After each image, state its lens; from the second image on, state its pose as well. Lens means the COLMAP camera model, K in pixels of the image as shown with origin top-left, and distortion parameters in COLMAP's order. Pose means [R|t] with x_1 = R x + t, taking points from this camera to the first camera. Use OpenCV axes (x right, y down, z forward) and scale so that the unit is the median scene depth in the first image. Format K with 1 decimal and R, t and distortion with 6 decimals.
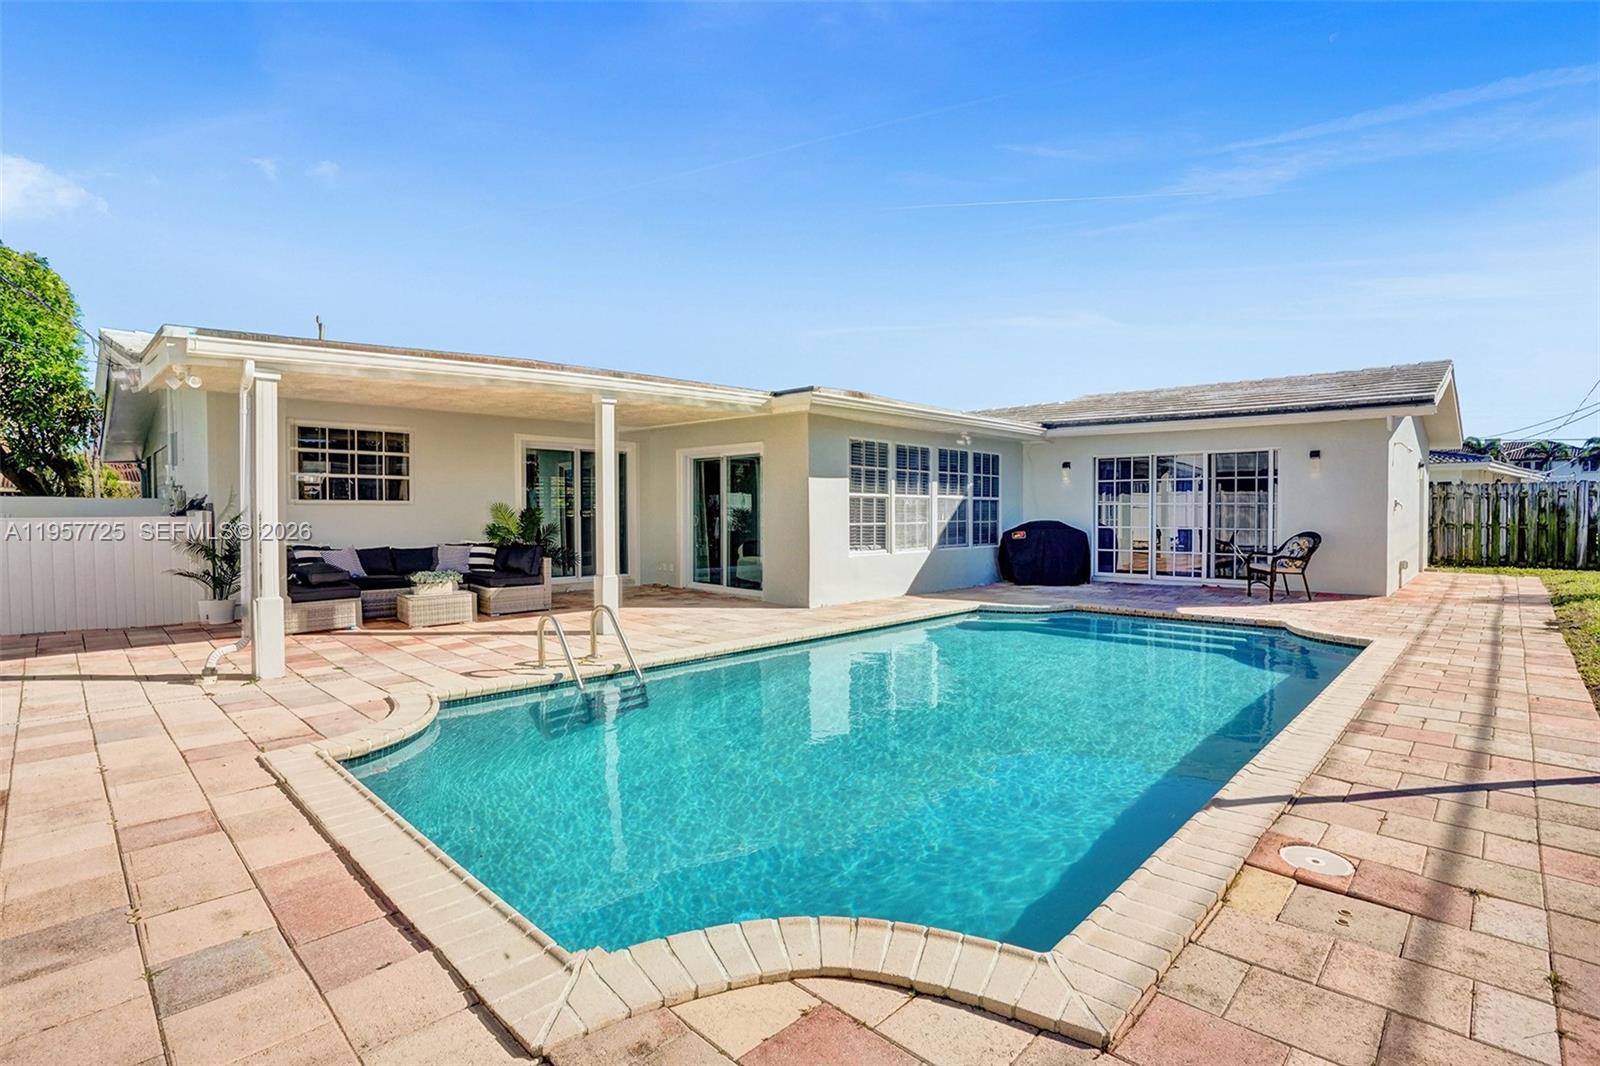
lens RADIAL K [[757.7, 0, 803.0], [0, 757.7, 522.3], [0, 0, 1]] dist [-0.060358, 0.019742]
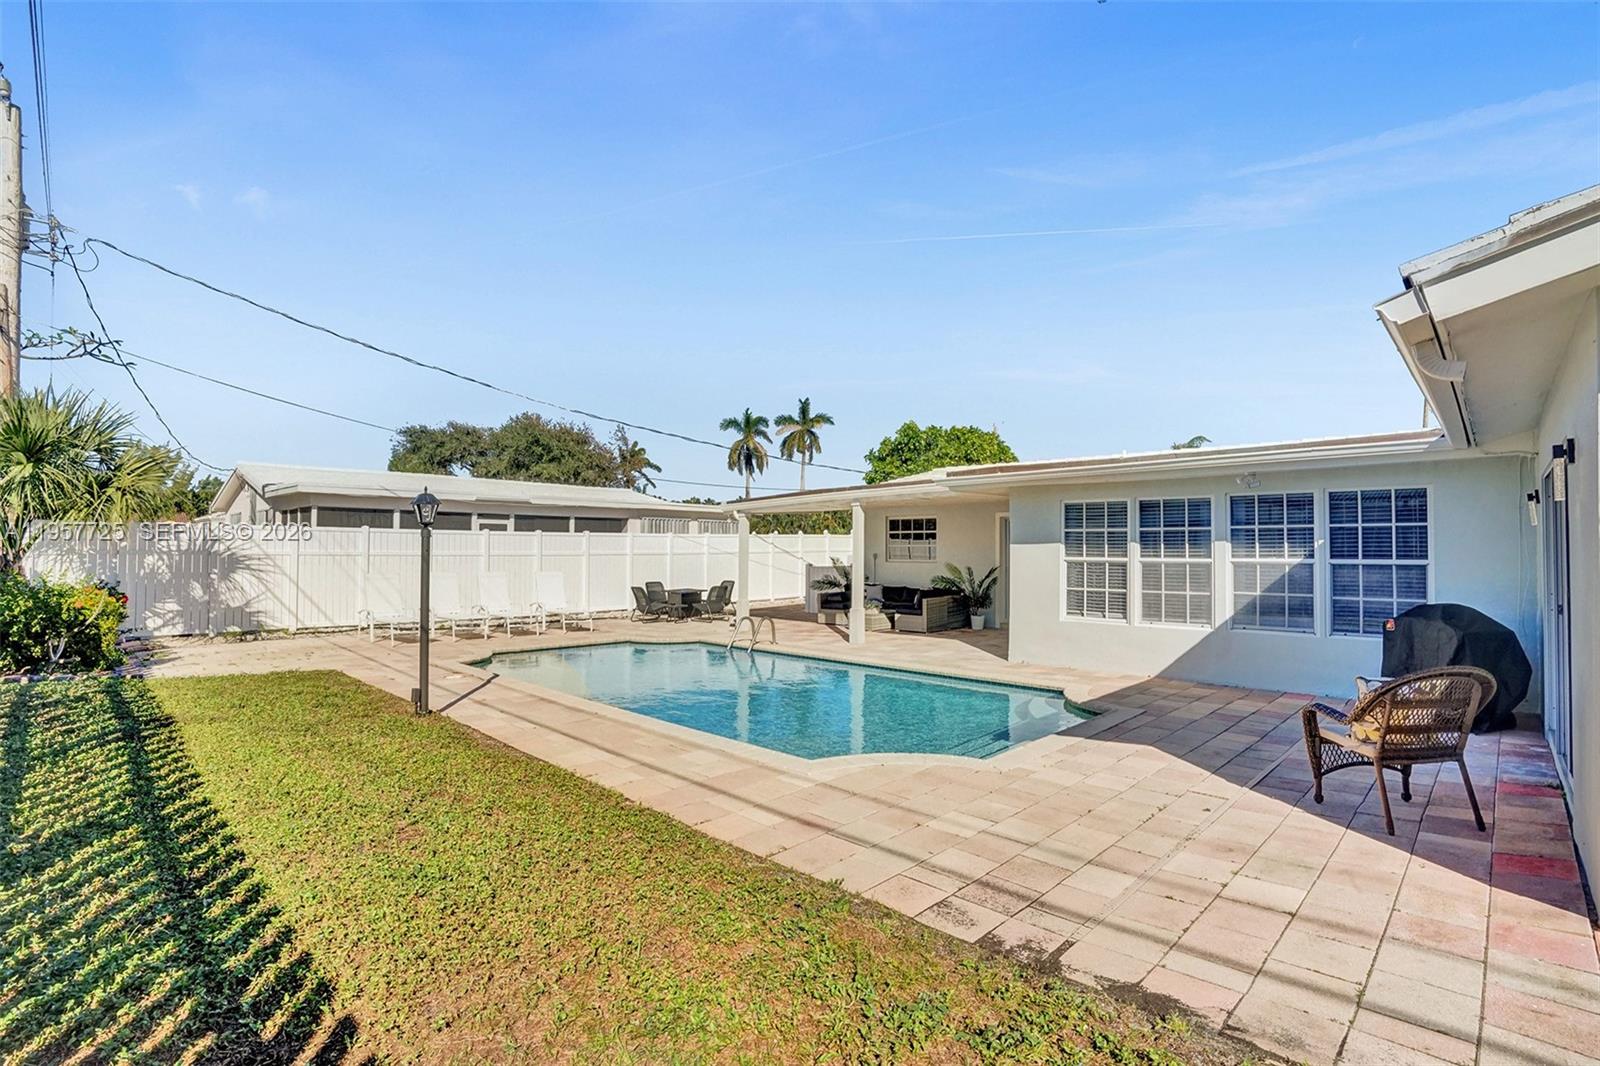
lens RADIAL K [[757.7, 0, 801.2], [0, 757.7, 532.4], [0, 0, 1]] dist [-0.060358, 0.019742]
pose [[-0.028606, -0.026242, -0.999246, 0.986120], [-0.015102, 0.999553, -0.025818, -0.037408], [0.999477, 0.014352, -0.028989, 0.633041]]
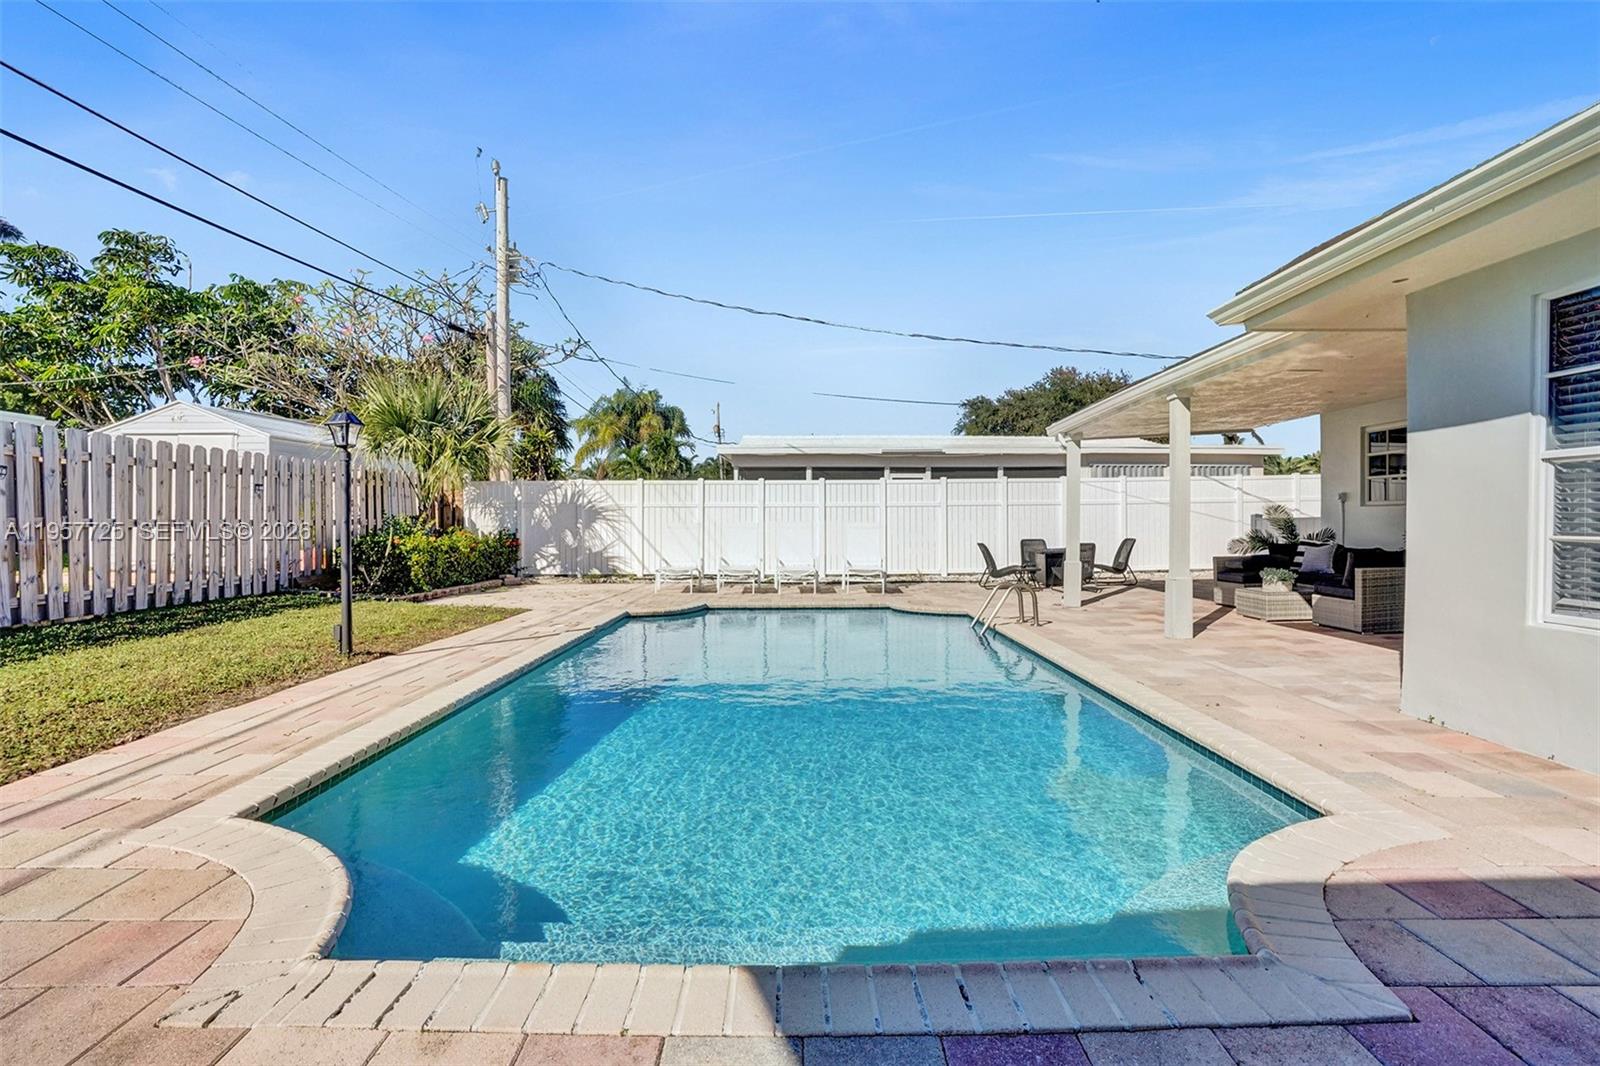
lens RADIAL K [[757.7, 0, 796.7], [0, 757.7, 533.5], [0, 0, 1]] dist [-0.060358, 0.019742]
pose [[-0.728521, 0.011896, -0.684920, 0.520862], [-0.005480, 0.999716, 0.023192, -0.004702], [0.685001, 0.020649, -0.728249, 0.935984]]
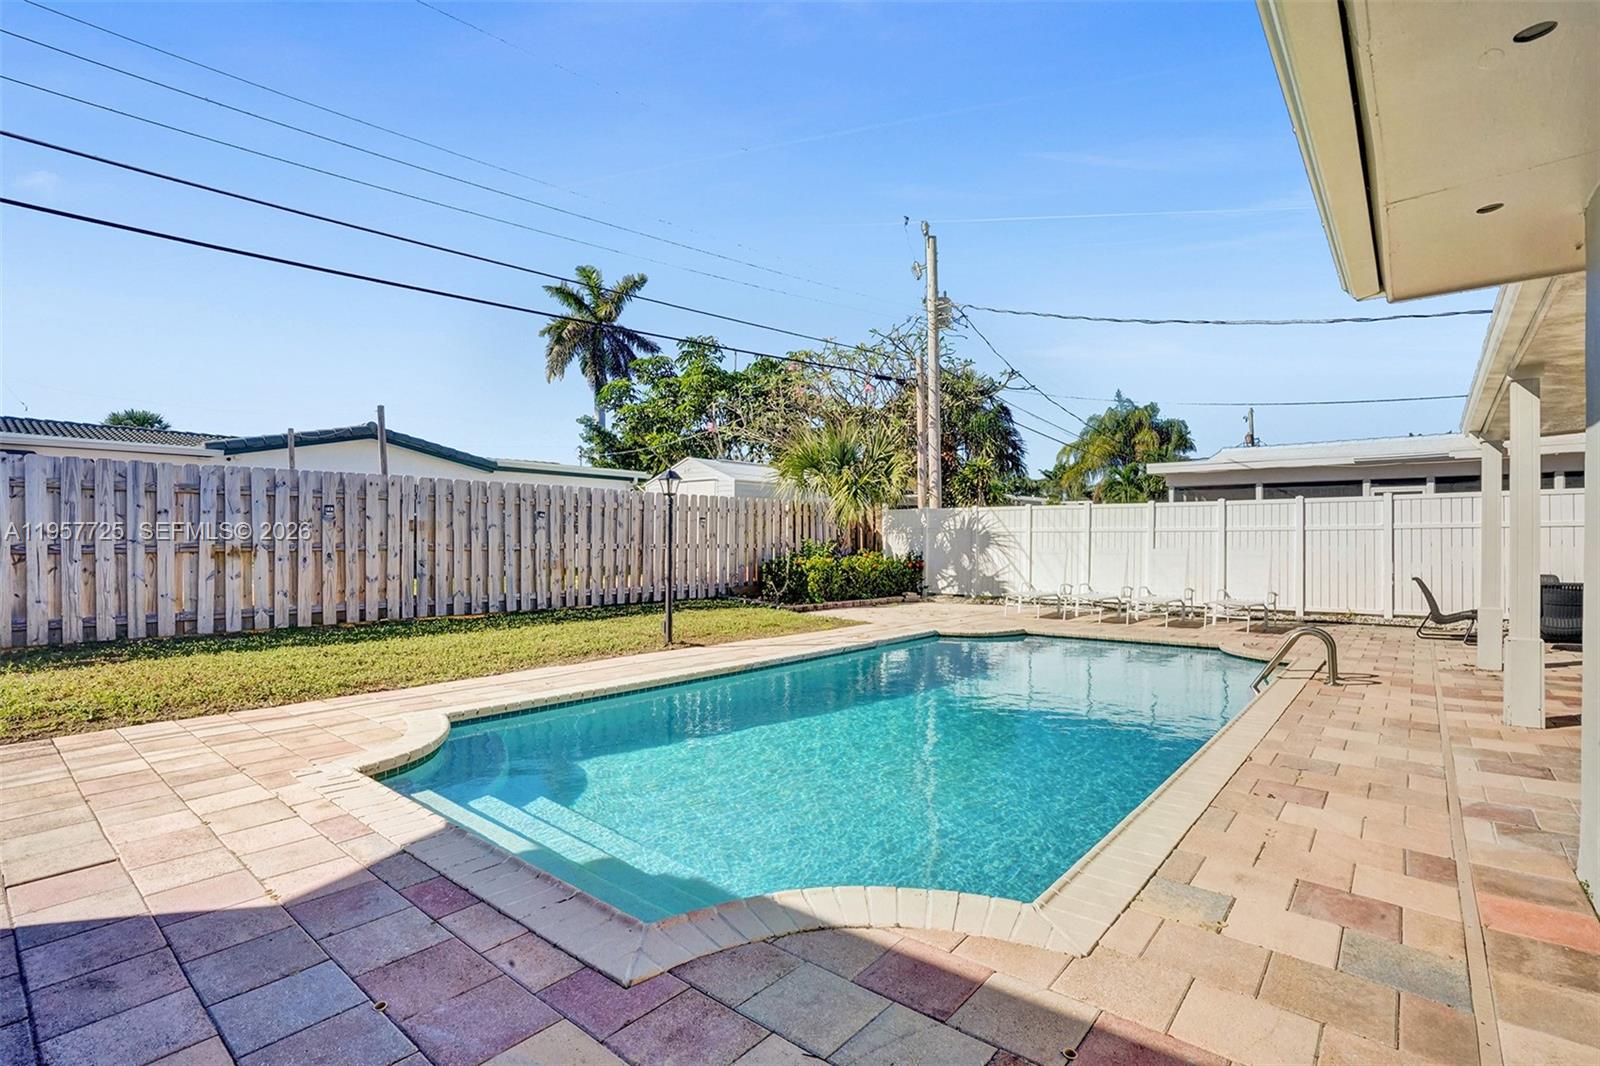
lens RADIAL K [[757.7, 0, 807.9], [0, 757.7, 543.0], [0, 0, 1]] dist [-0.060358, 0.019742]
pose [[-0.998066, -0.003090, -0.062088, 0.289062], [-0.003846, 0.999920, 0.012057, -0.014053], [0.062046, 0.012273, -0.997998, 1.104163]]
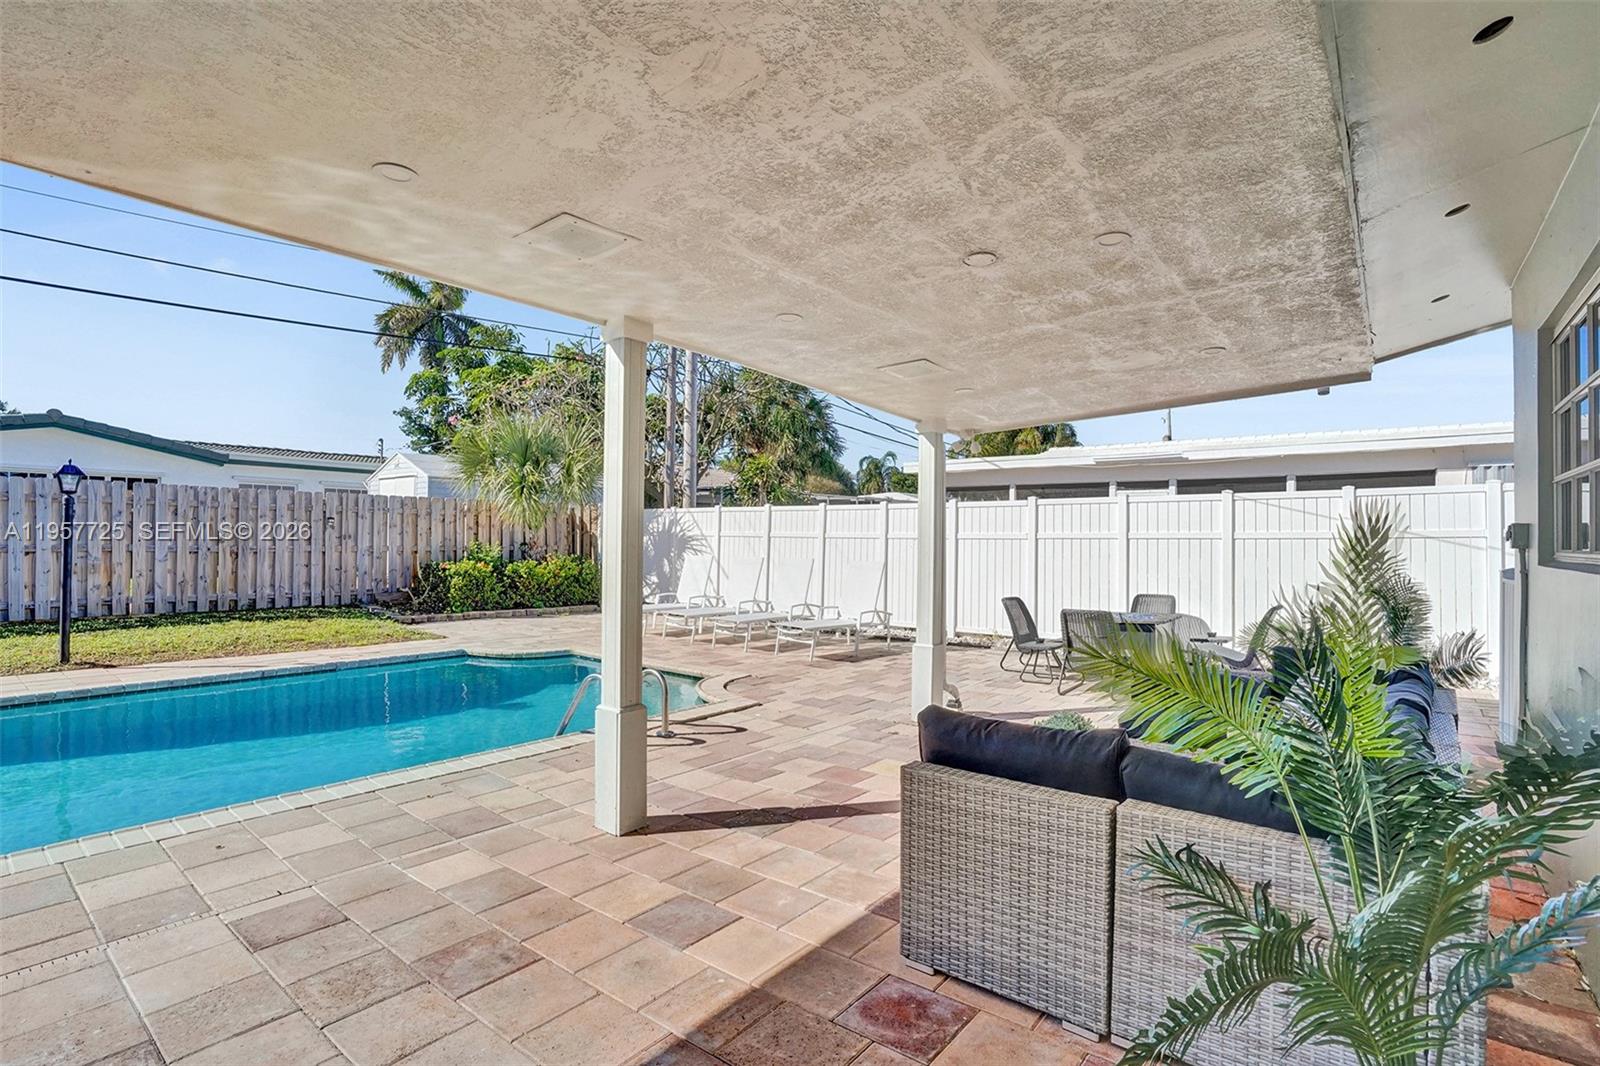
lens RADIAL K [[757.7, 0, 801.8], [0, 757.7, 536.3], [0, 0, 1]] dist [-0.060358, 0.019742]
pose [[-0.996975, -0.013791, -0.076493, -0.233307], [-0.014368, 0.999872, 0.007010, -0.029532], [0.076386, 0.008088, -0.997045, 1.013343]]
